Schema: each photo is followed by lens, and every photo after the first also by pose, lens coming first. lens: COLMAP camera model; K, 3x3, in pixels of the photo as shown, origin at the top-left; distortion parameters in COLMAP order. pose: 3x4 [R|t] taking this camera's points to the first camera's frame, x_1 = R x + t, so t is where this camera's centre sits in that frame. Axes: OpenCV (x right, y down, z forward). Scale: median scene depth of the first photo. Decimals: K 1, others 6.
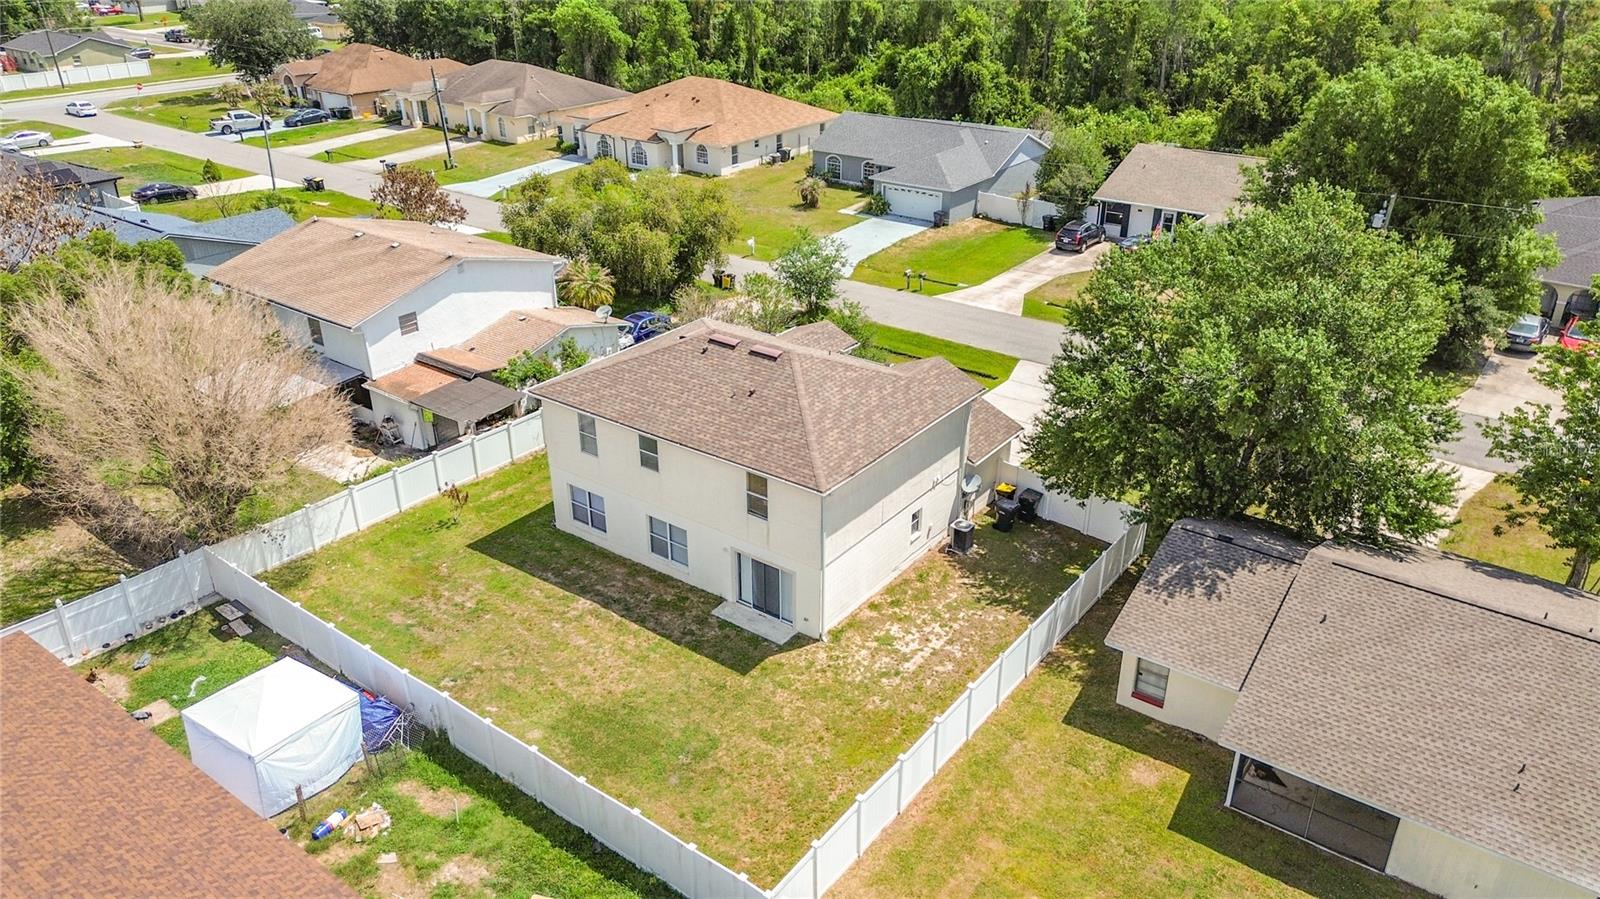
lens RADIAL K [[1130.5, 0, 798.5], [0, 1130.5, 441.0], [0, 0, 1]] dist [0.096975, -0.111159]
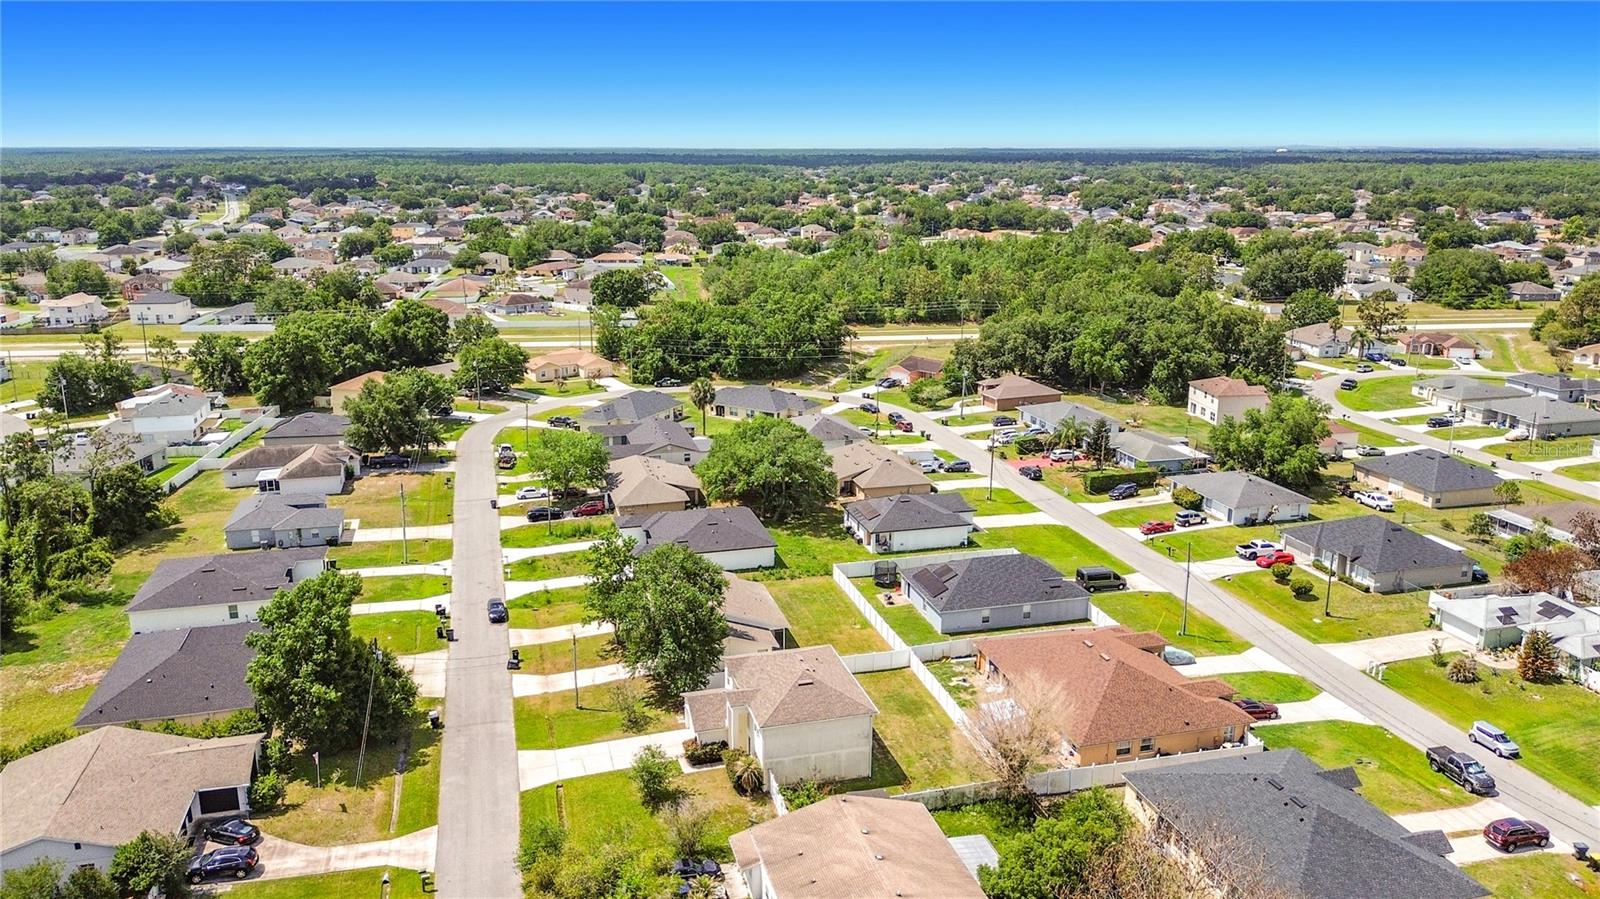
lens RADIAL K [[1158.3, 0, 800.0], [0, 1158.3, 449.5], [0, 0, 1]] dist [0.069122, -0.119149]
pose [[-0.793295, -0.152303, 0.589481, -1.080886], [0.263749, 0.786675, 0.558192, -1.380791], [-0.548744, 0.598286, -0.583895, 1.668159]]
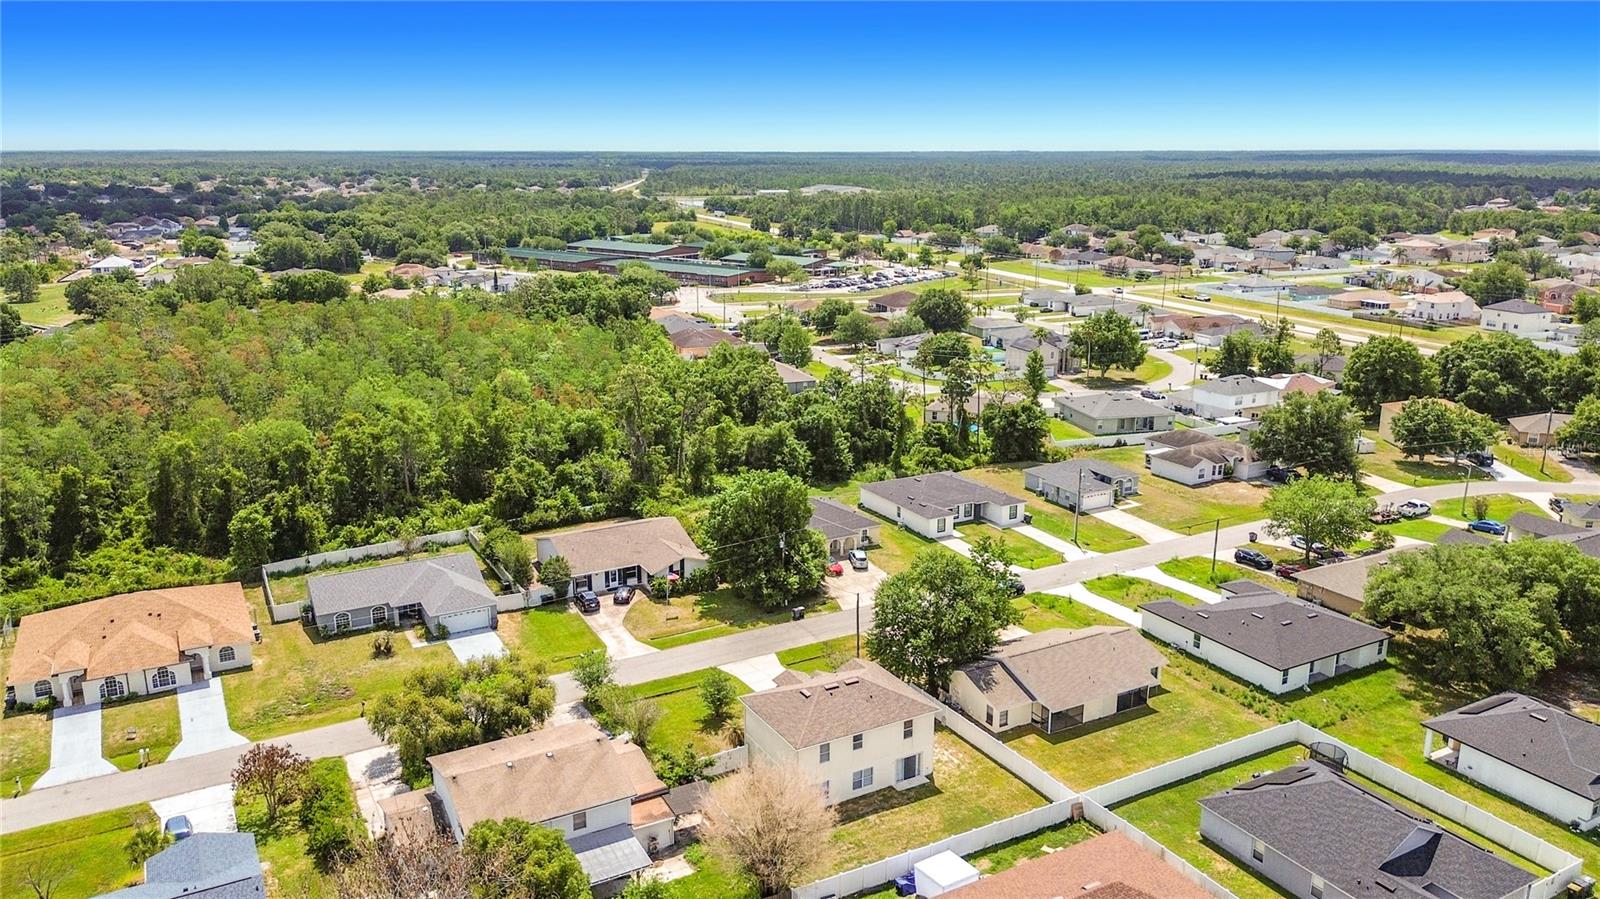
lens RADIAL K [[1158.3, 0, 800.0], [0, 1158.3, 449.5], [0, 0, 1]] dist [0.069122, -0.119149]
pose [[0.405257, -0.226763, 0.885633, -1.574676], [0.395853, 0.916749, 0.053591, -0.520173], [-0.824055, 0.328862, 0.461284, -0.124460]]
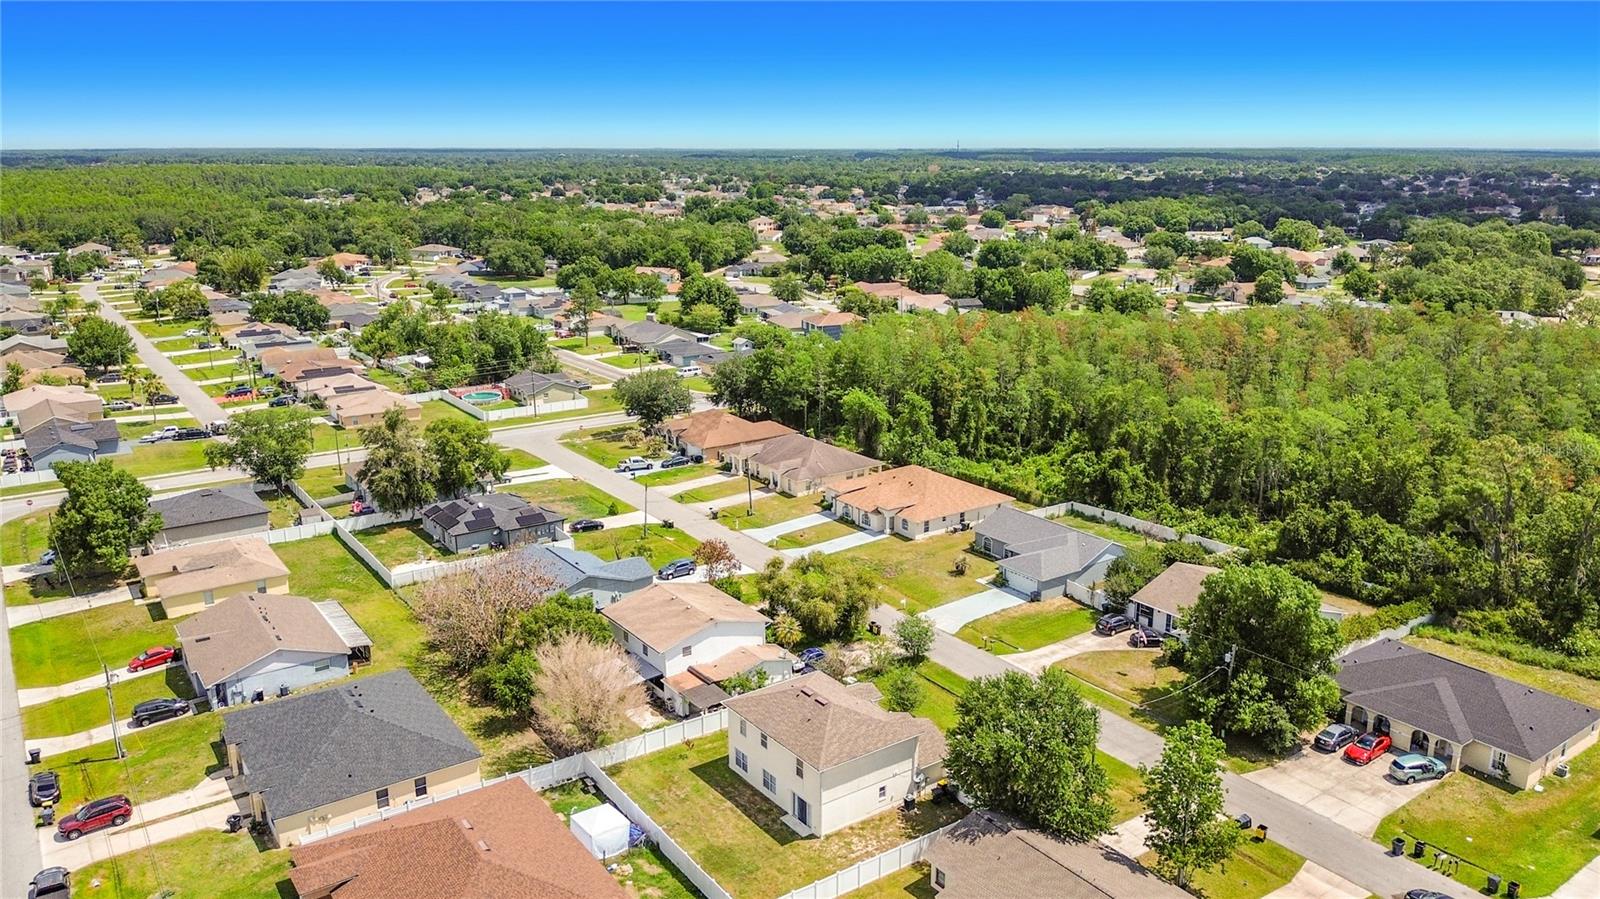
lens RADIAL K [[1158.3, 0, 800.0], [0, 1158.3, 449.5], [0, 0, 1]] dist [0.069122, -0.119149]
pose [[0.952605, 0.079094, -0.293749, 0.429113], [-0.133979, 0.975998, -0.171689, -0.124813], [0.273119, 0.202908, 0.940337, -0.961156]]
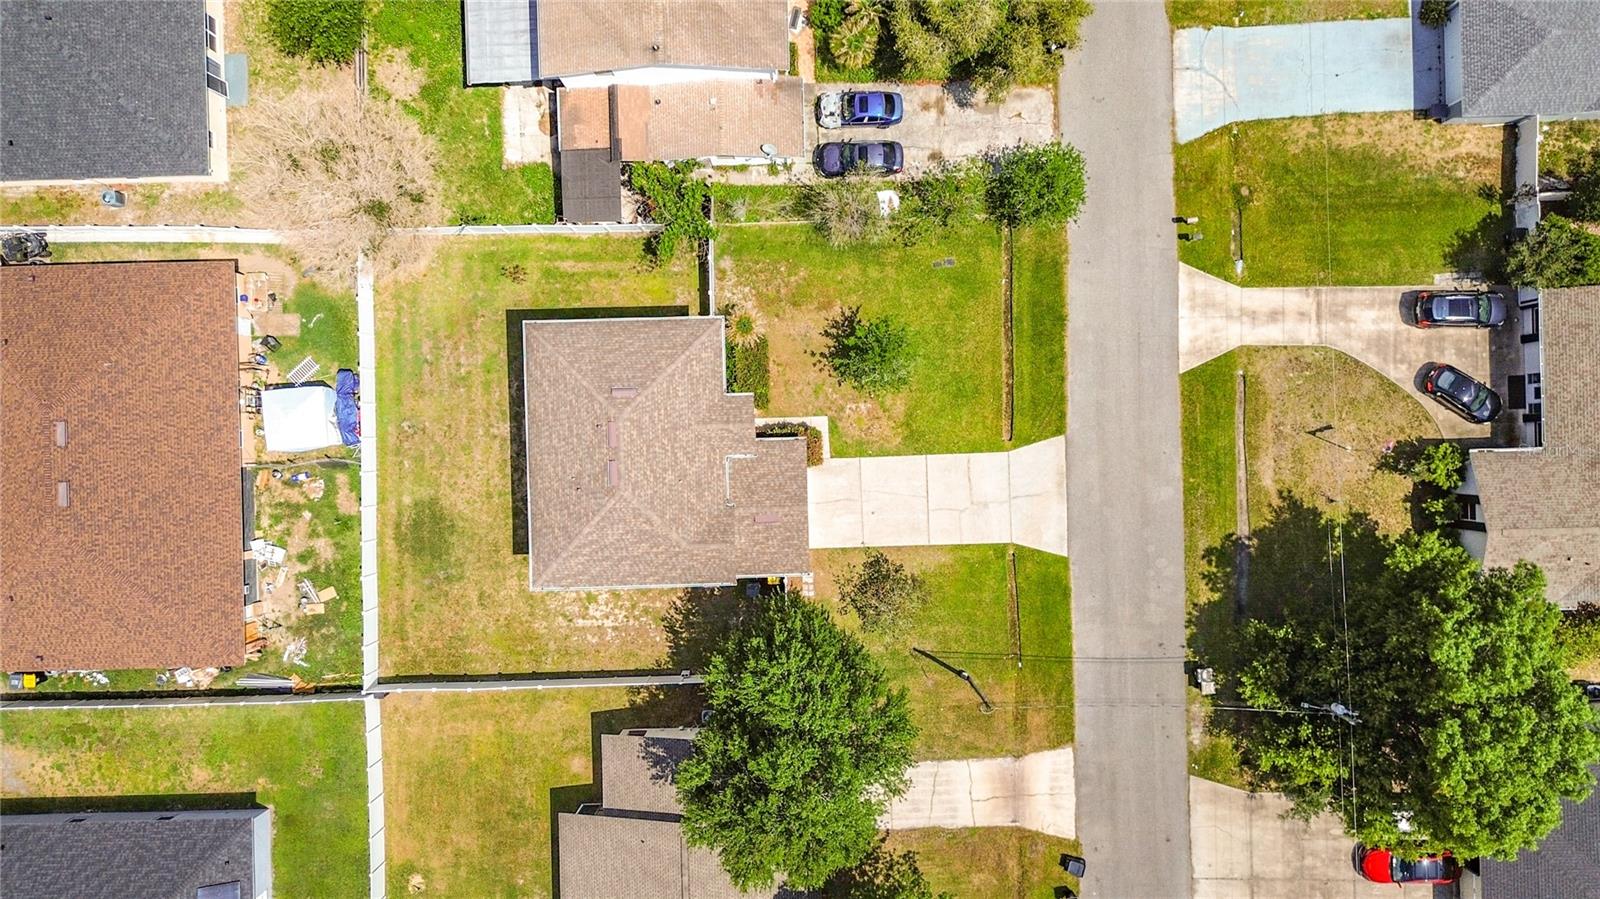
lens RADIAL K [[1158.3, 0, 800.0], [0, 1158.3, 449.5], [0, 0, 1]] dist [0.069122, -0.119149]
pose [[0.621458, 0.783434, 0.004548, 0.063340], [-0.328880, 0.255606, 0.909122, -1.099436], [0.711075, -0.566477, 0.416504, 0.452612]]
